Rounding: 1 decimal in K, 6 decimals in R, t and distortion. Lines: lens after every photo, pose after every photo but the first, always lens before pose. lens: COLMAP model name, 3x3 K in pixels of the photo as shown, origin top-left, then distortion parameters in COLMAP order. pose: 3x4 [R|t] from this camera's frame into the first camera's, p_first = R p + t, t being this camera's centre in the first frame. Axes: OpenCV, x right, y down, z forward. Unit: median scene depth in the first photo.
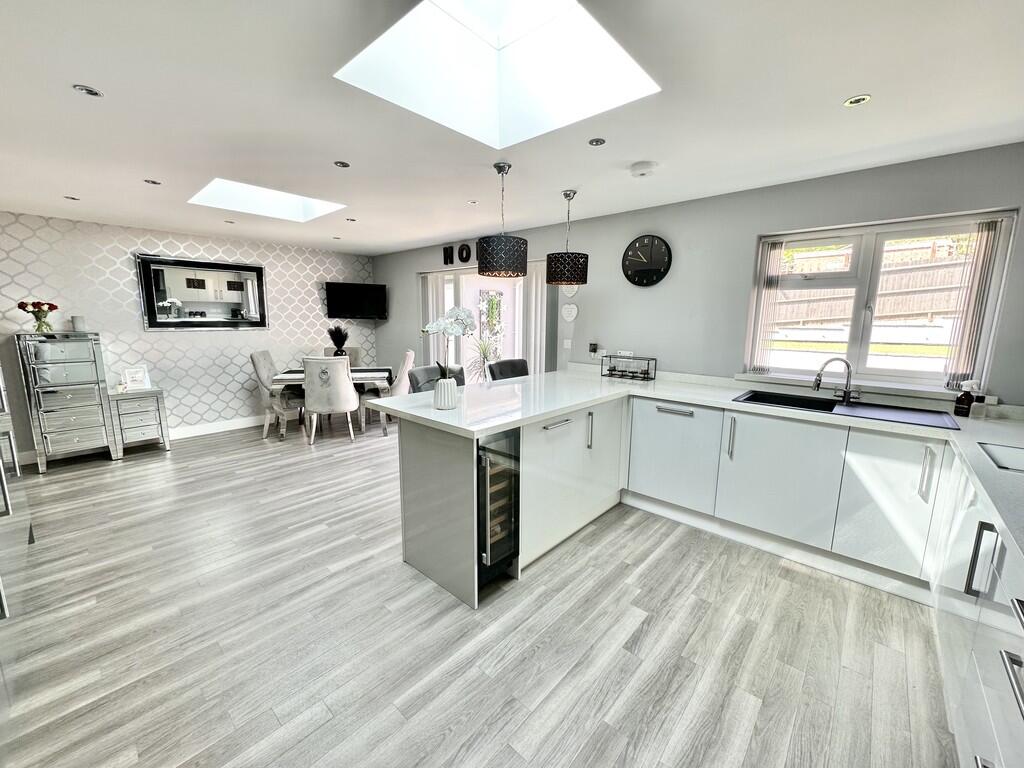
lens RADIAL K [[407.1, 0, 512.1], [0, 407.1, 381.1], [0, 0, 1]] dist [0.000697, 0.000098]
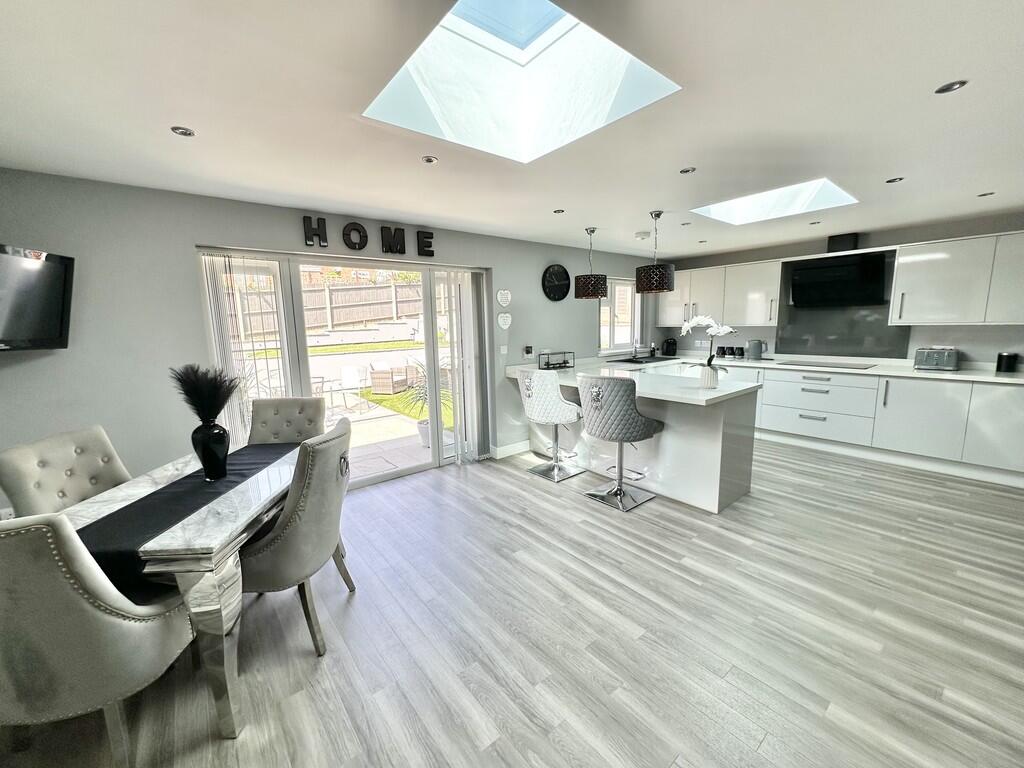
lens RADIAL K [[408.1, 0, 512.0], [0, 408.1, 384.0], [0, 0, 1]] dist [-0.002631, 0.000225]
pose [[0.156022, -0.157421, 0.975129, -1.163893], [0.183929, 0.974582, 0.127904, -0.173870], [-0.970478, 0.159399, 0.181011, 1.003095]]
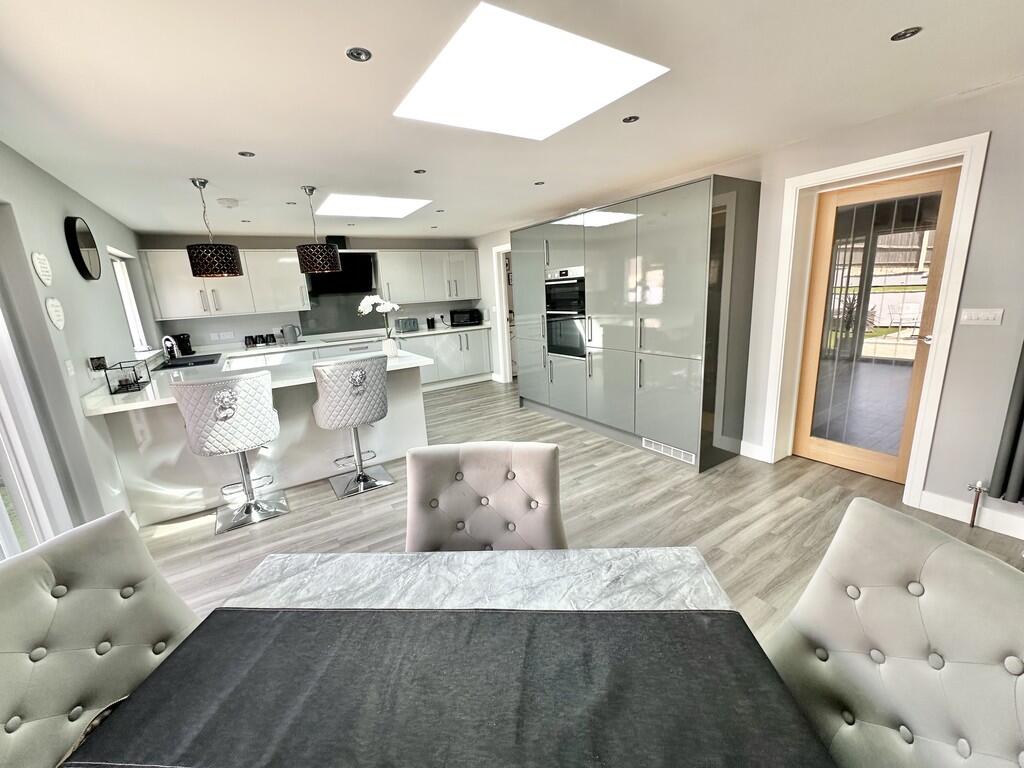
lens RADIAL K [[408.1, 0, 512.0], [0, 408.1, 384.0], [0, 0, 1]] dist [-0.002631, 0.000225]
pose [[-0.964436, -0.012259, 0.264031, -0.768219], [0.091167, 0.922194, 0.375829, -0.284735], [-0.248095, 0.386534, -0.888280, 1.697868]]
